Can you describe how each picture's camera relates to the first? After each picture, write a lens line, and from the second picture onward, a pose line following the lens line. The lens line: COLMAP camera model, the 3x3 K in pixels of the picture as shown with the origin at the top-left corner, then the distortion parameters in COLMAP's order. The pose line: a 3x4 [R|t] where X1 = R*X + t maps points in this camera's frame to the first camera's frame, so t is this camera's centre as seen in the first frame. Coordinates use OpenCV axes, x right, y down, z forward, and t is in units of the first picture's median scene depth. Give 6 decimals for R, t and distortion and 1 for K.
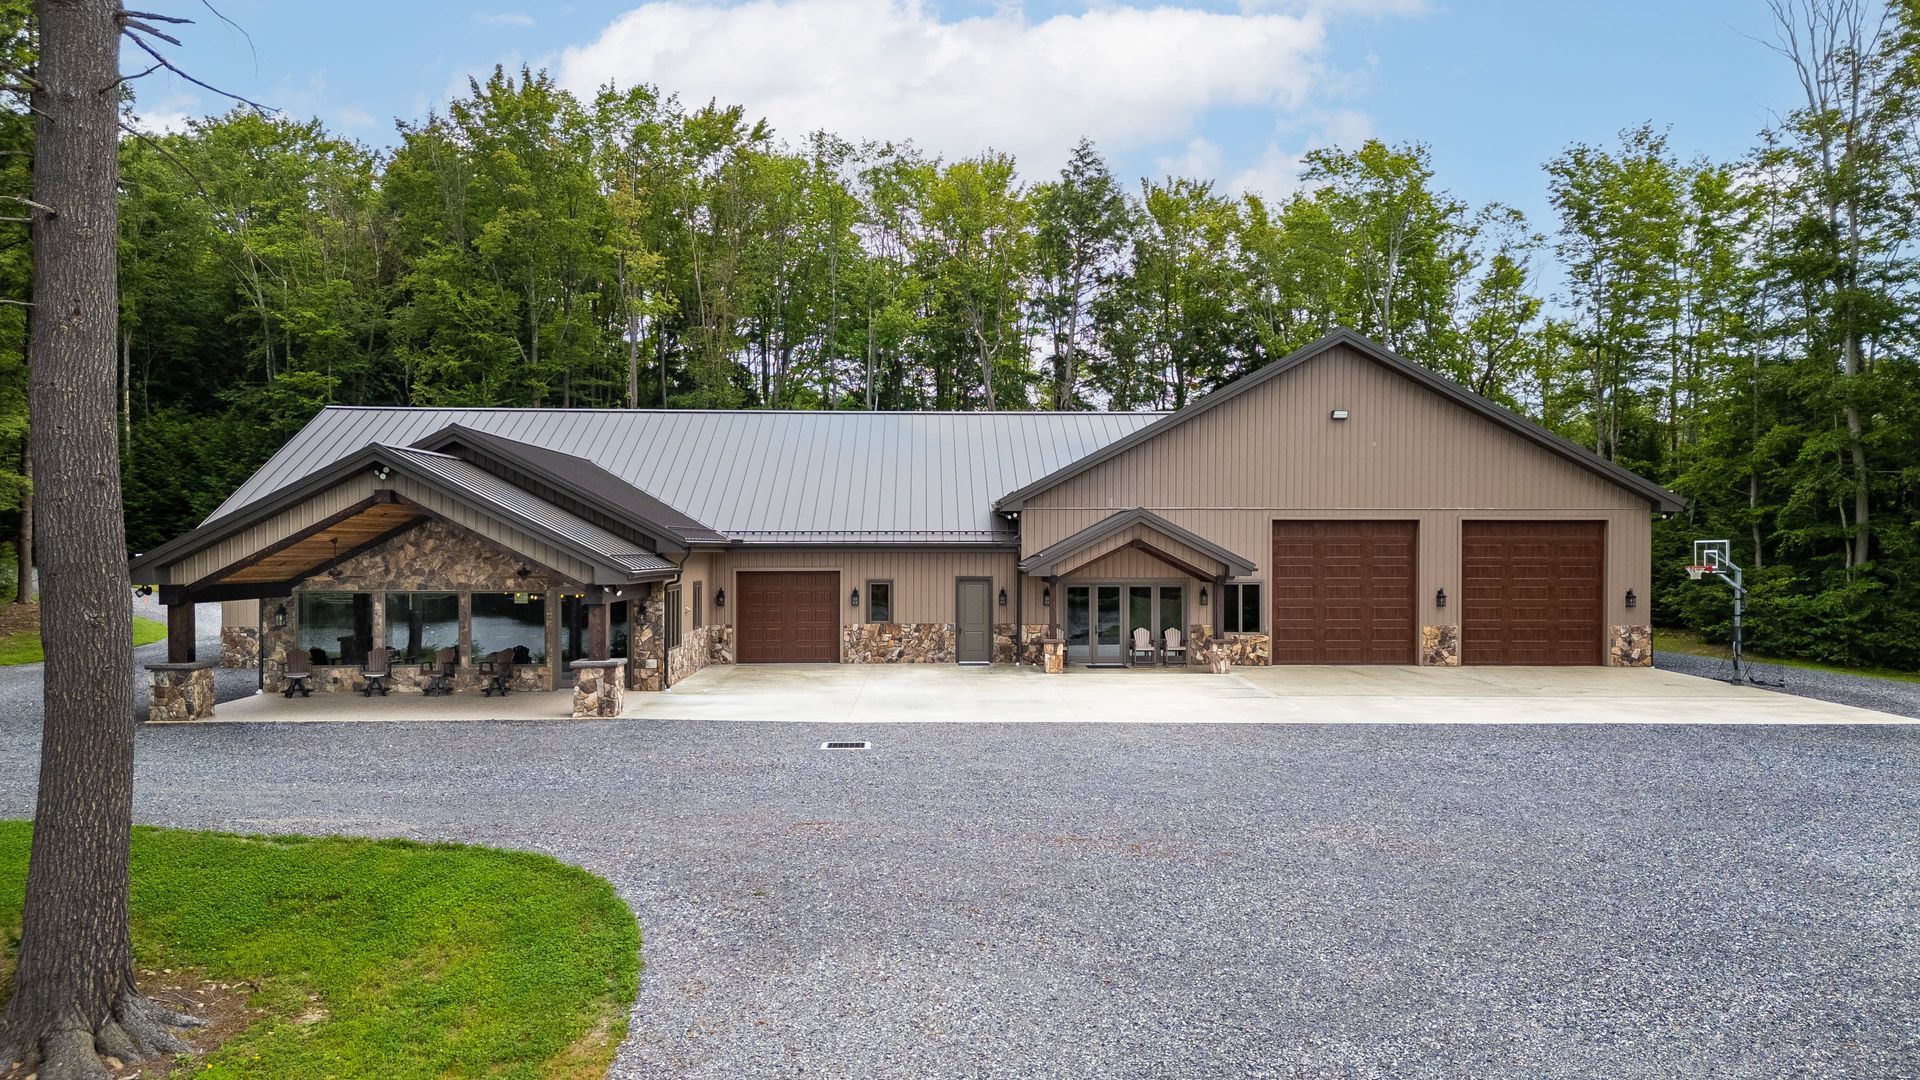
lens RADIAL K [[1347.1, 0, 962.9], [0, 1347.1, 581.2], [0, 0, 1]] dist [0.081294, -0.069206]
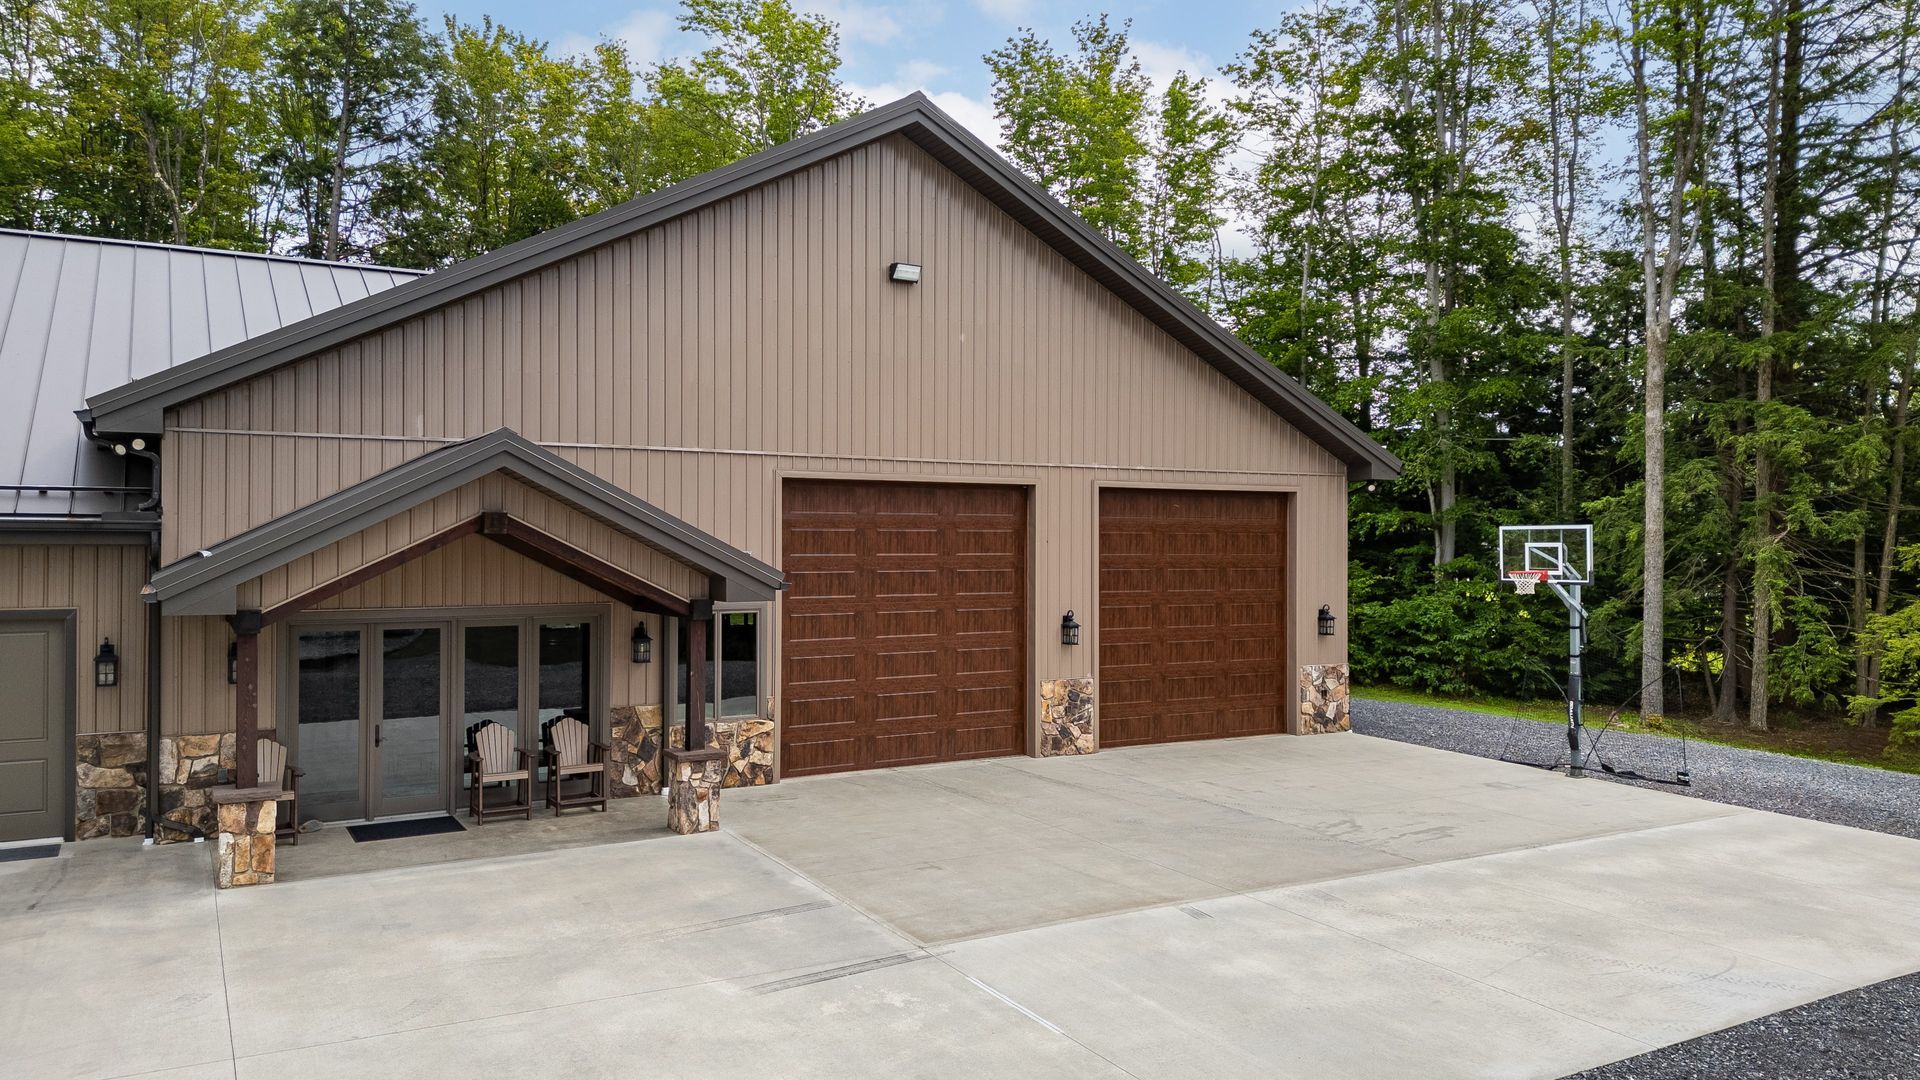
lens RADIAL K [[1347.1, 0, 954.9], [0, 1347.1, 518.9], [0, 0, 1]] dist [0.081294, -0.069206]
pose [[0.877624, 0.008425, 0.479275, 0.053109], [0.009085, 0.999374, -0.034204, -0.013525], [-0.479263, 0.034372, 0.876998, 0.545810]]
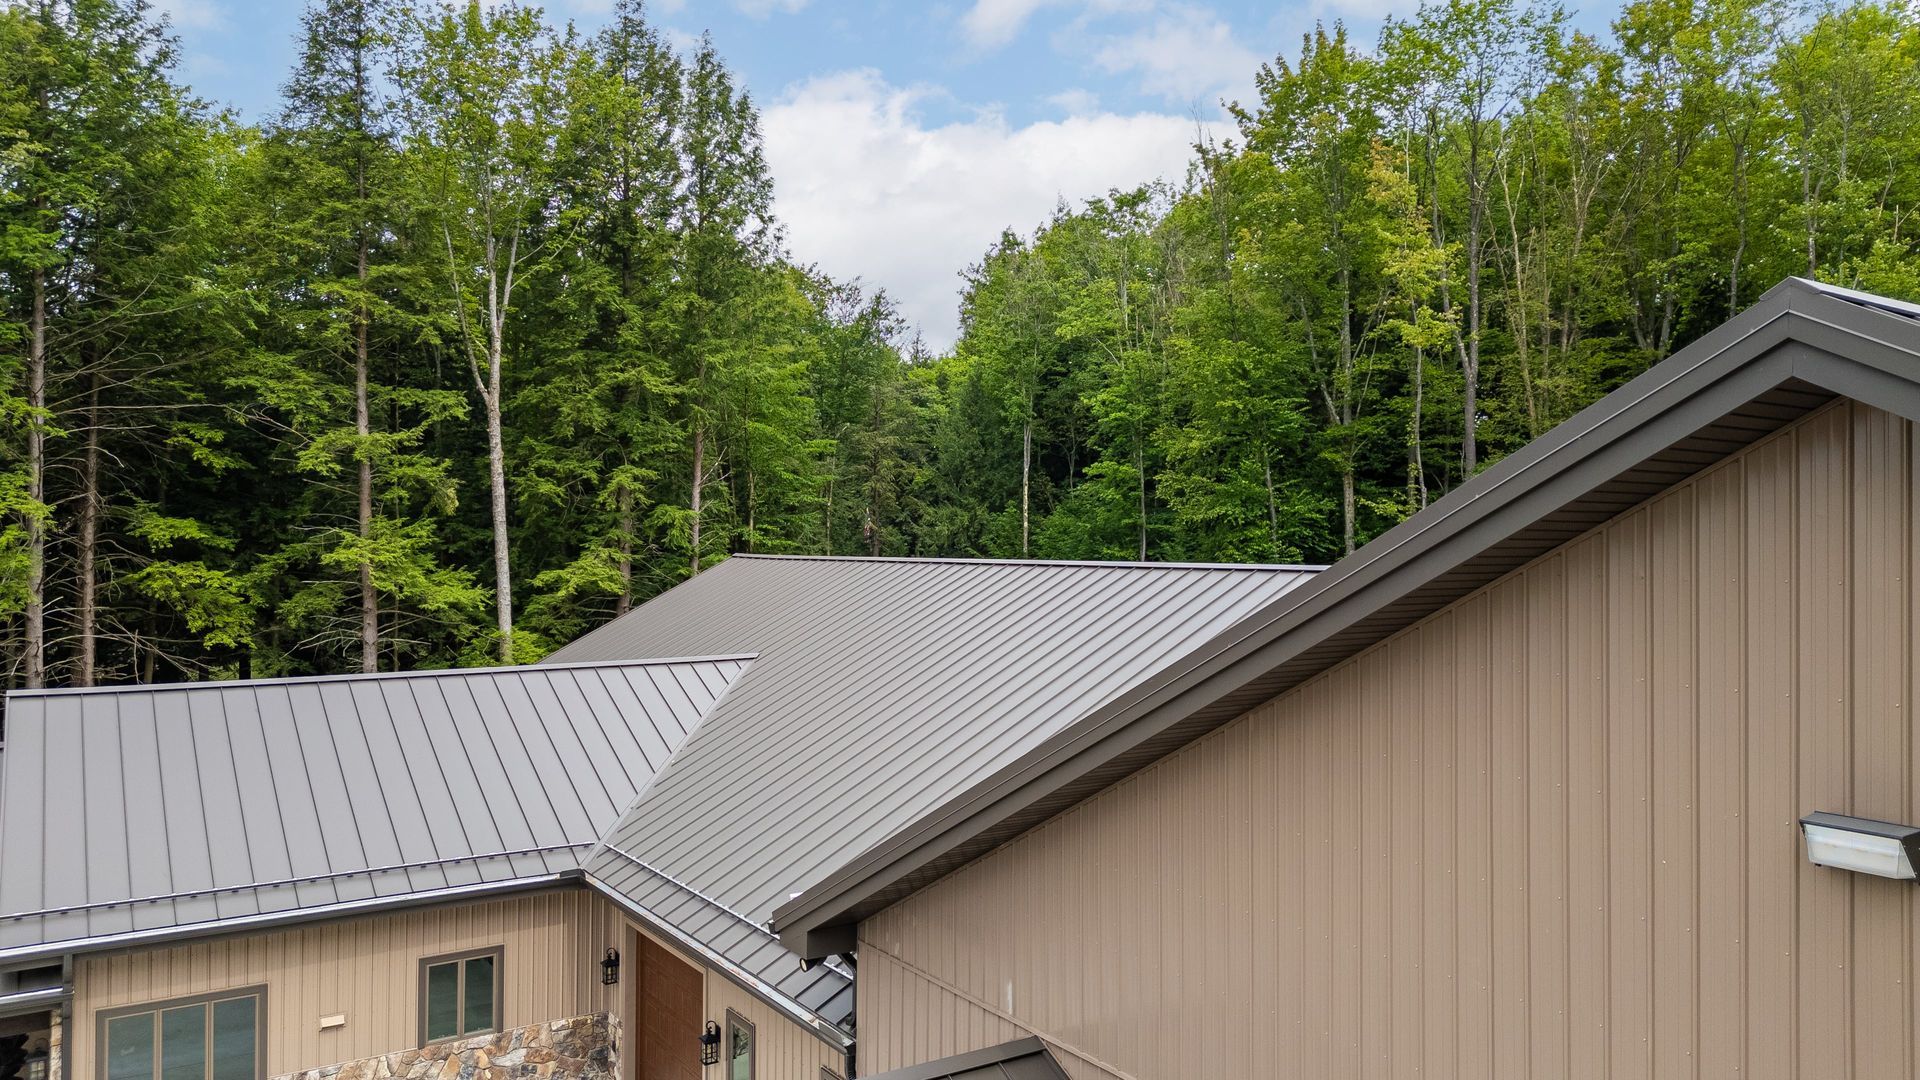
lens RADIAL K [[1347.1, 0, 945.8], [0, 1347.1, 556.1], [0, 0, 1]] dist [0.081294, -0.069206]
pose [[0.533073, 0.002548, -0.846065, 0.346054], [-0.020556, 0.999739, -0.009941, -0.147268], [0.845819, 0.022691, 0.532986, 0.819320]]
